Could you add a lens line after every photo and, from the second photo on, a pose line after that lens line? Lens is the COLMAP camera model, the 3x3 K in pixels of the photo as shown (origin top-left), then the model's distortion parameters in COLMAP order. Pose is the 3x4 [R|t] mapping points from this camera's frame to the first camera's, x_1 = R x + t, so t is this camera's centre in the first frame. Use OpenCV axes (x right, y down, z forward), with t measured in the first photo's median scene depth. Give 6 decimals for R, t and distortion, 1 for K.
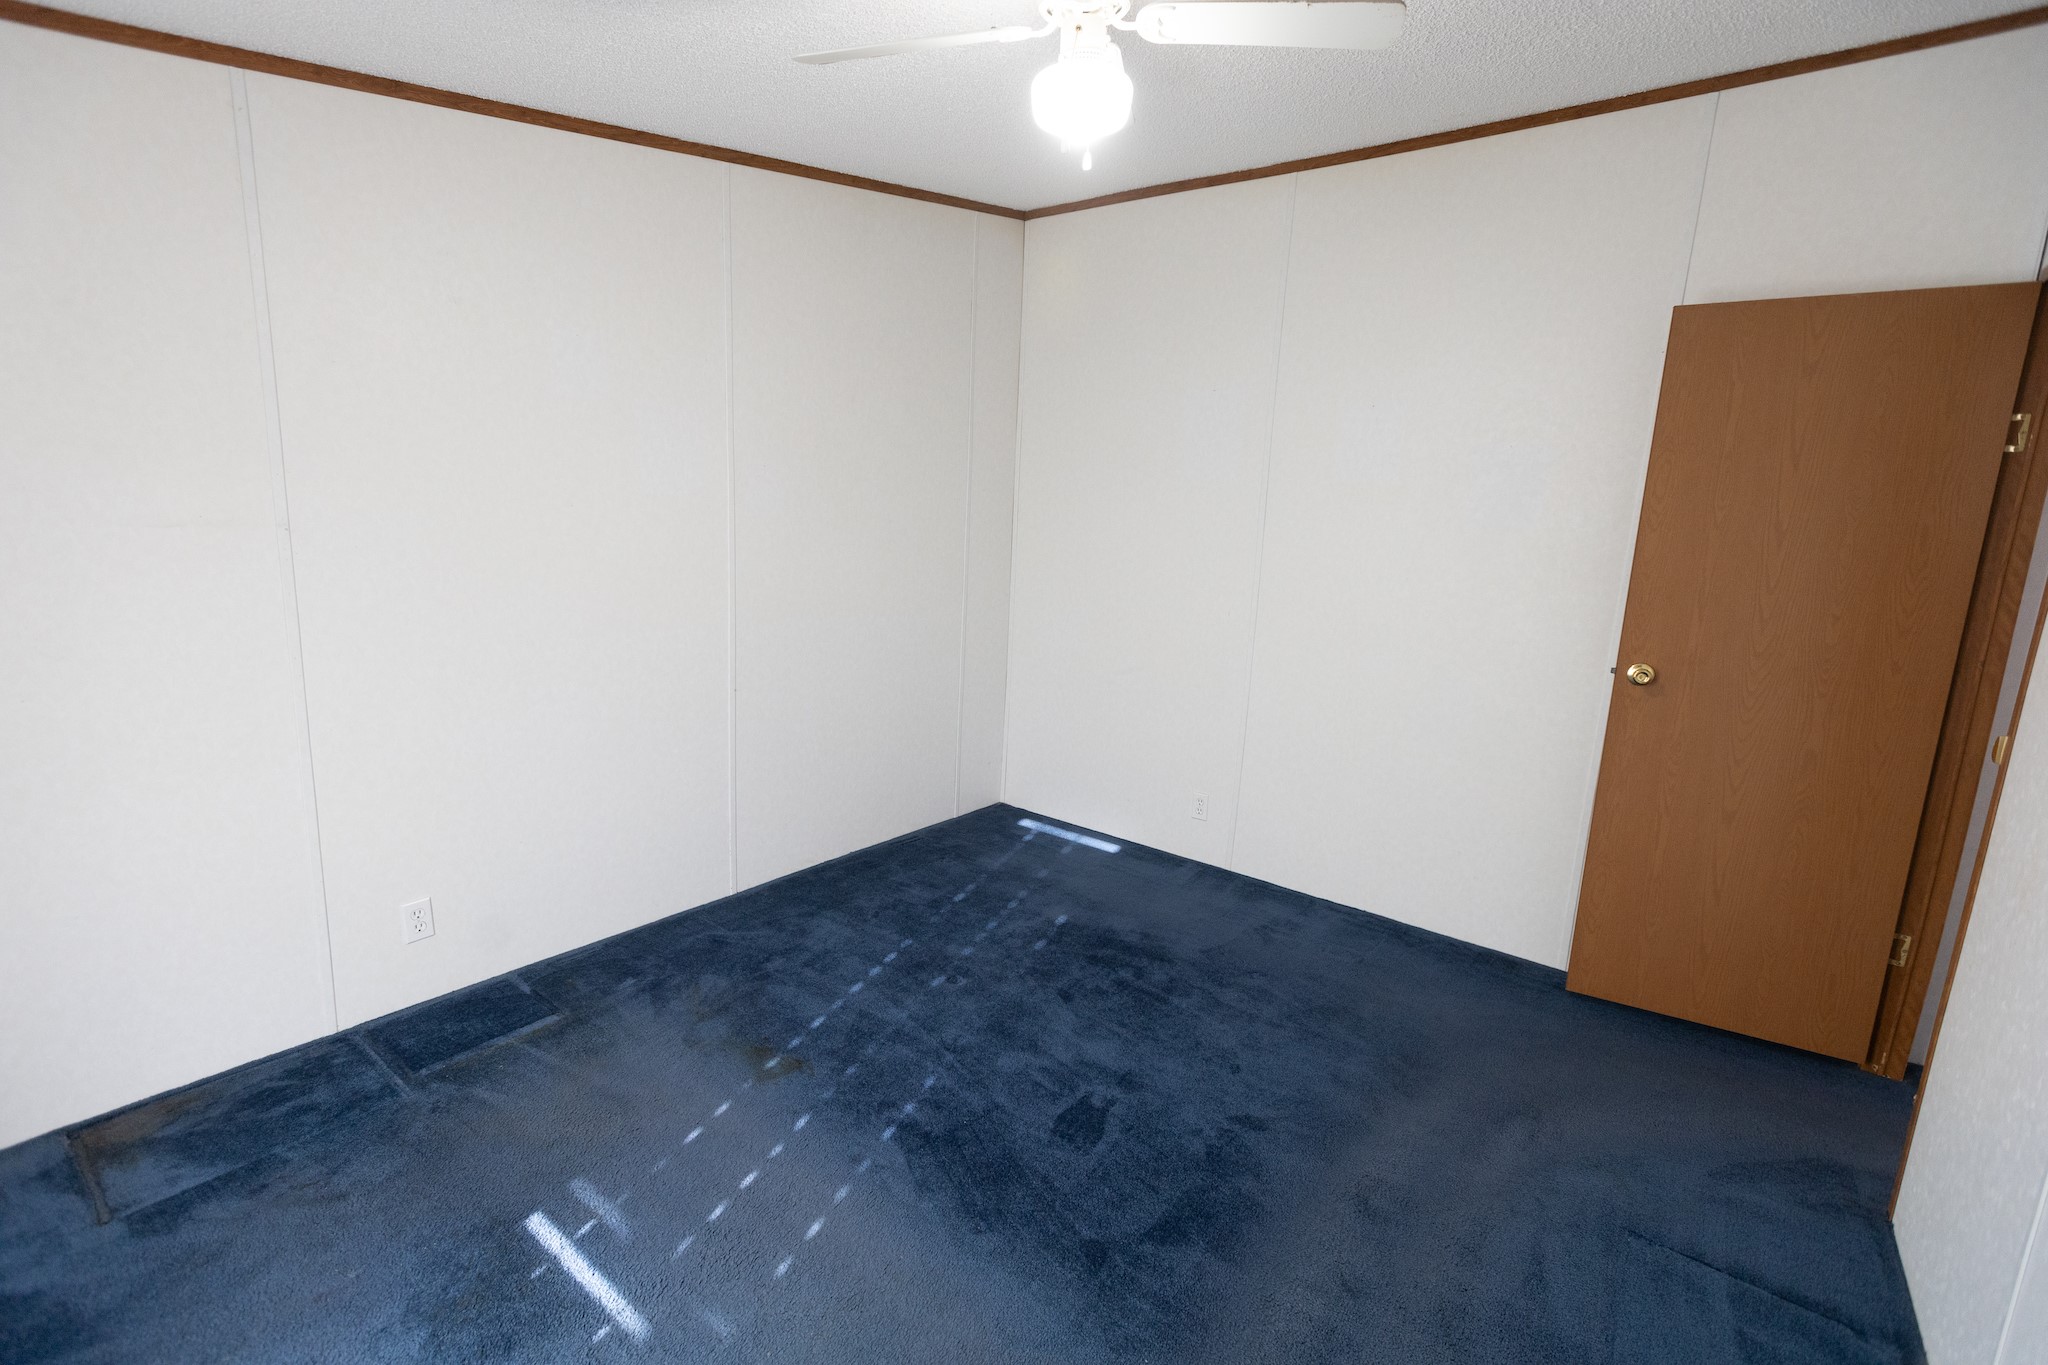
lens RADIAL K [[910.1, 0, 1007.0], [0, 910.1, 692.4], [0, 0, 1]] dist [-0.018711, 0.000221]
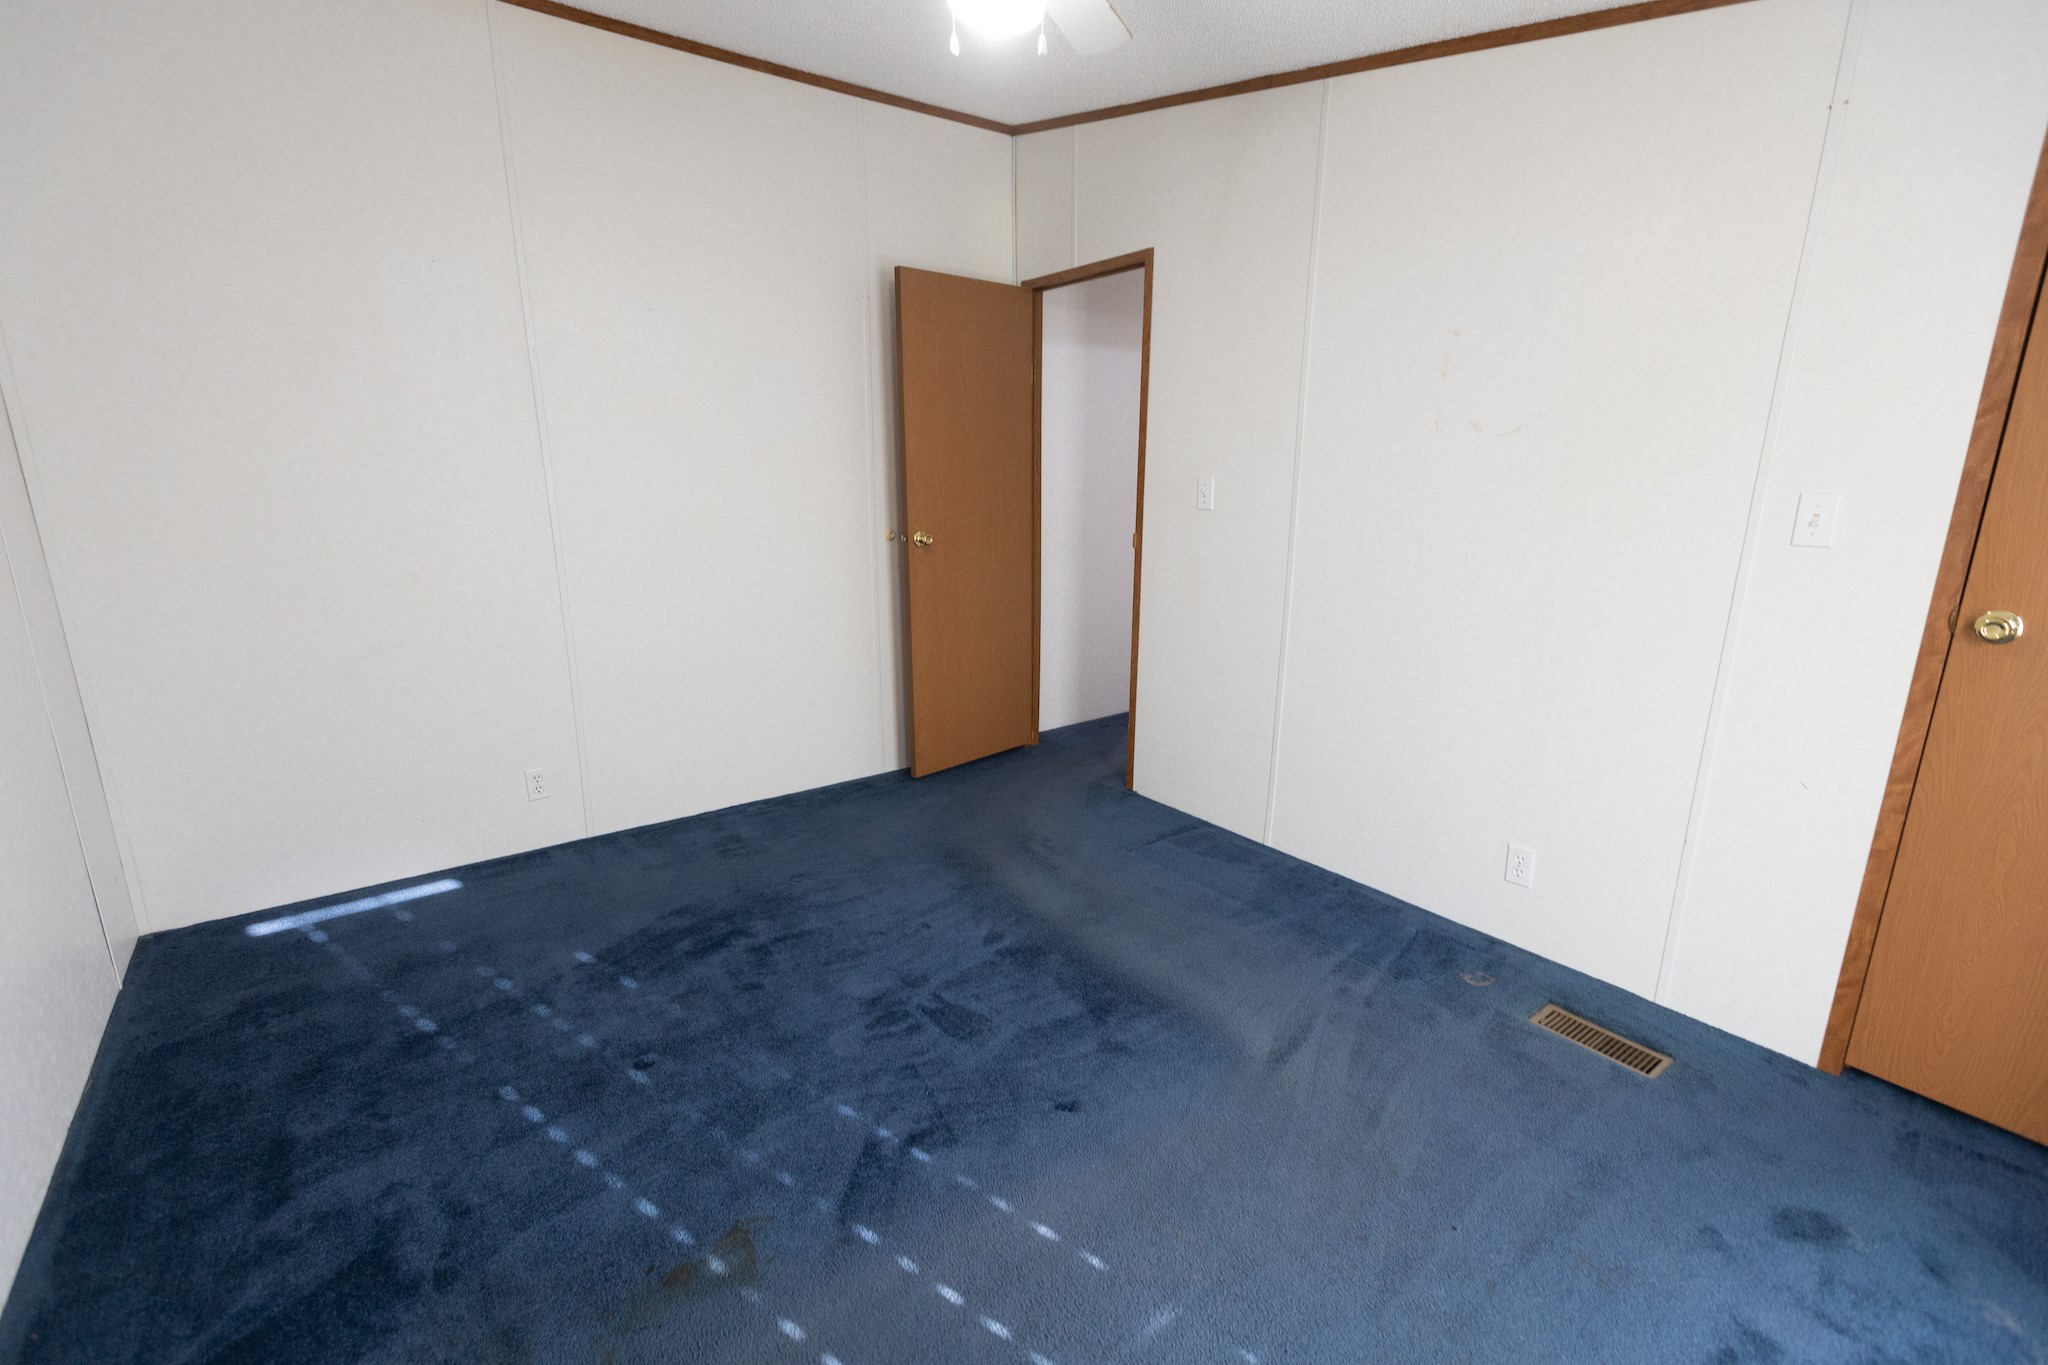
lens RADIAL K [[917.9, 0, 1024.0], [0, 917.9, 682.5], [0, 0, 1]] dist [-0.029785, 0.000003]
pose [[0.225697, -0.268914, 0.936347, -0.556865], [0.192638, 0.954488, 0.227690, -0.084725], [-0.954962, 0.128987, 0.267228, 0.428655]]
